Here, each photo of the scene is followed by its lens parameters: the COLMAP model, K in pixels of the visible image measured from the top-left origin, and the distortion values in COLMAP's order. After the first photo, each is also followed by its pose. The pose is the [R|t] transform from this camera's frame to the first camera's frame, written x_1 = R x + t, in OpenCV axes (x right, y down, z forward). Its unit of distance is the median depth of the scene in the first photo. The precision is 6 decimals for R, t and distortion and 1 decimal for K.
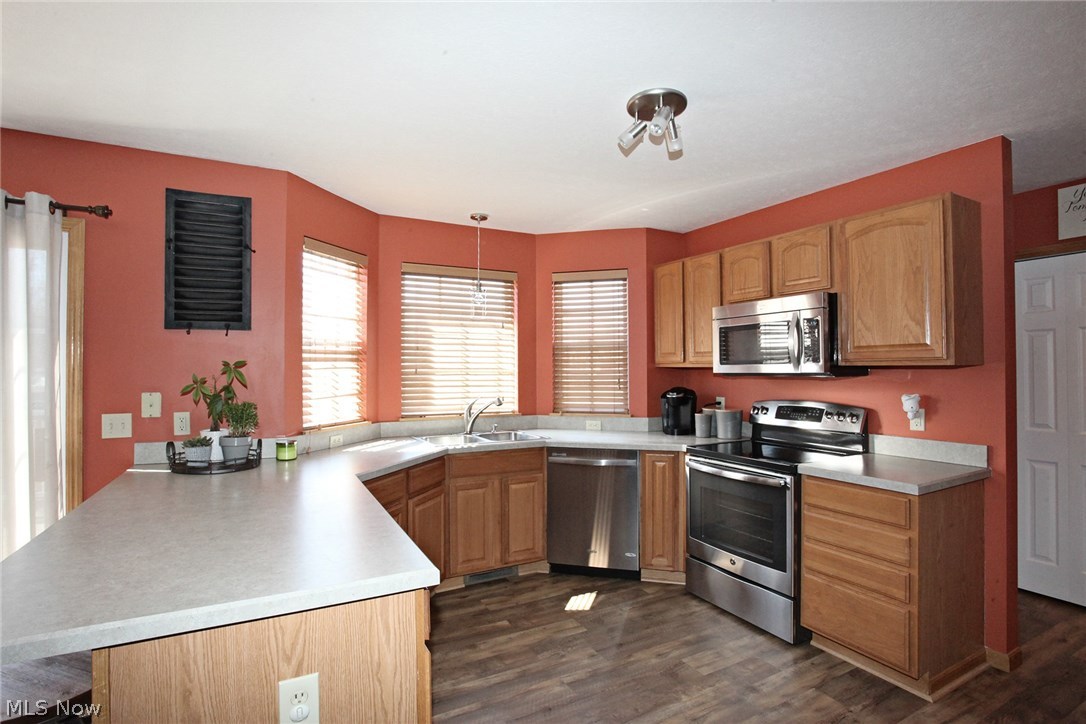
lens RADIAL K [[532.2, 0, 543.0], [0, 532.2, 362.0], [0, 0, 1]] dist [-0.071615, 0.031727]
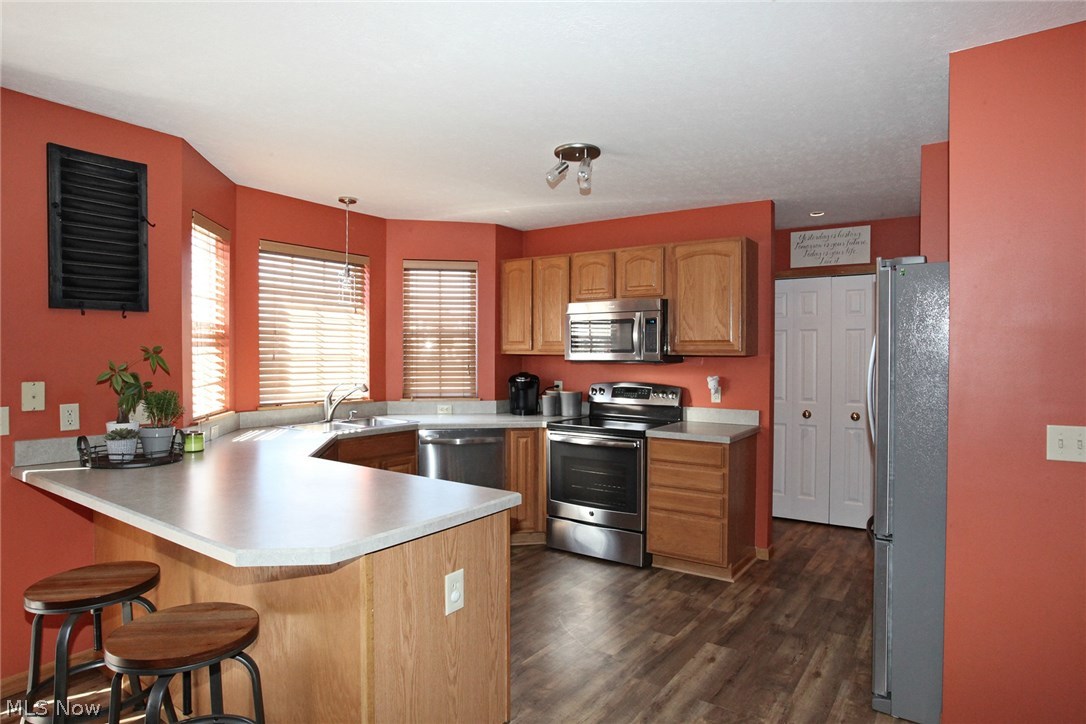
lens RADIAL K [[626.1, 0, 543.0], [0, 626.1, 362.0], [0, 0, 1]] dist [-0.047345, 0.031979]
pose [[0.892949, 0.001078, 0.450158, -0.376798], [-0.013237, 0.999628, 0.023865, -0.007605], [-0.449964, -0.027269, 0.892630, -0.237017]]
